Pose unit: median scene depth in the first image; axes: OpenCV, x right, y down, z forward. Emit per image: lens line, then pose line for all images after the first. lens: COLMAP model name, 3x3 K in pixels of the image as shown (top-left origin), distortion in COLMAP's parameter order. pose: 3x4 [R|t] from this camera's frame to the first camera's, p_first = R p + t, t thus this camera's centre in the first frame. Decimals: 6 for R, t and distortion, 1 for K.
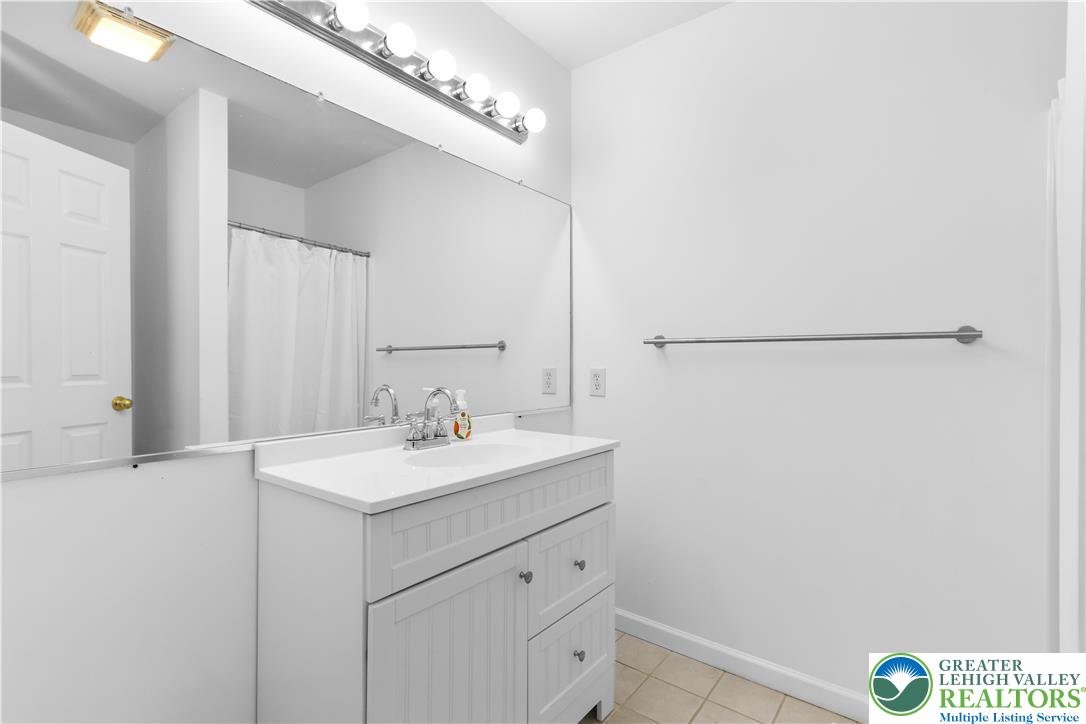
lens RADIAL K [[501.4, 0, 536.5], [0, 501.4, 365.1], [0, 0, 1]] dist [0.003400, 0.000798]
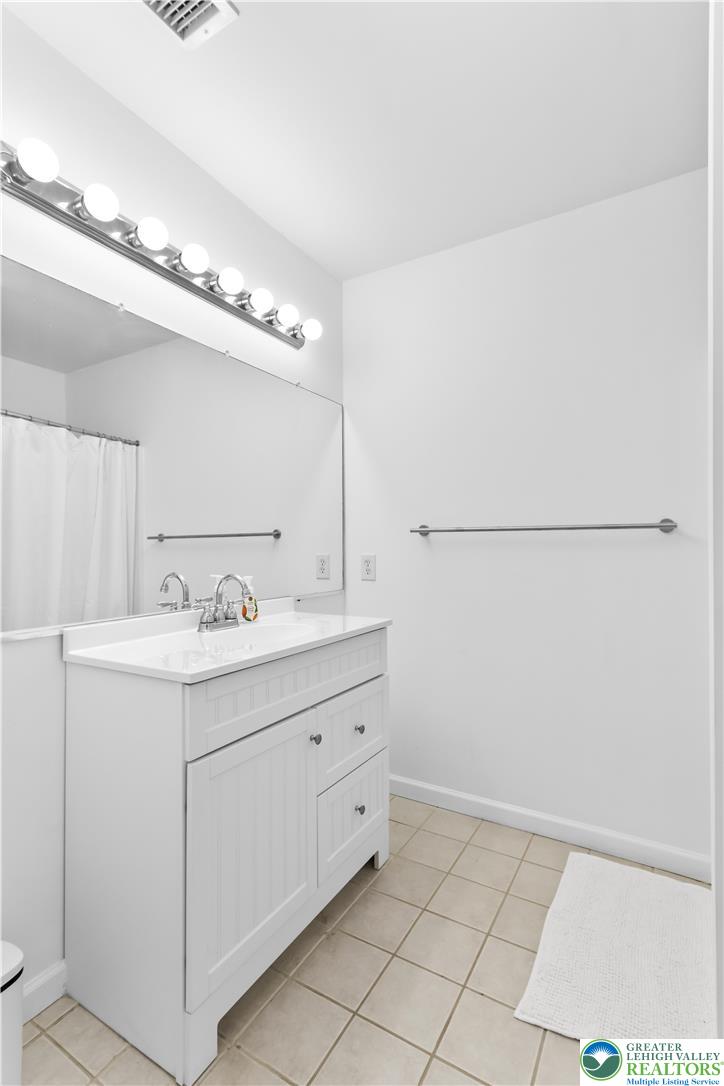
lens RADIAL K [[501.4, 0, 365.9], [0, 501.4, 543.3], [0, 0, 1]] dist [0.003400, 0.000798]
pose [[0.990318, -0.005818, 0.138693, -0.046481], [0.007869, 0.999868, -0.014246, -0.003802], [-0.138591, 0.015199, 0.990233, -0.109045]]
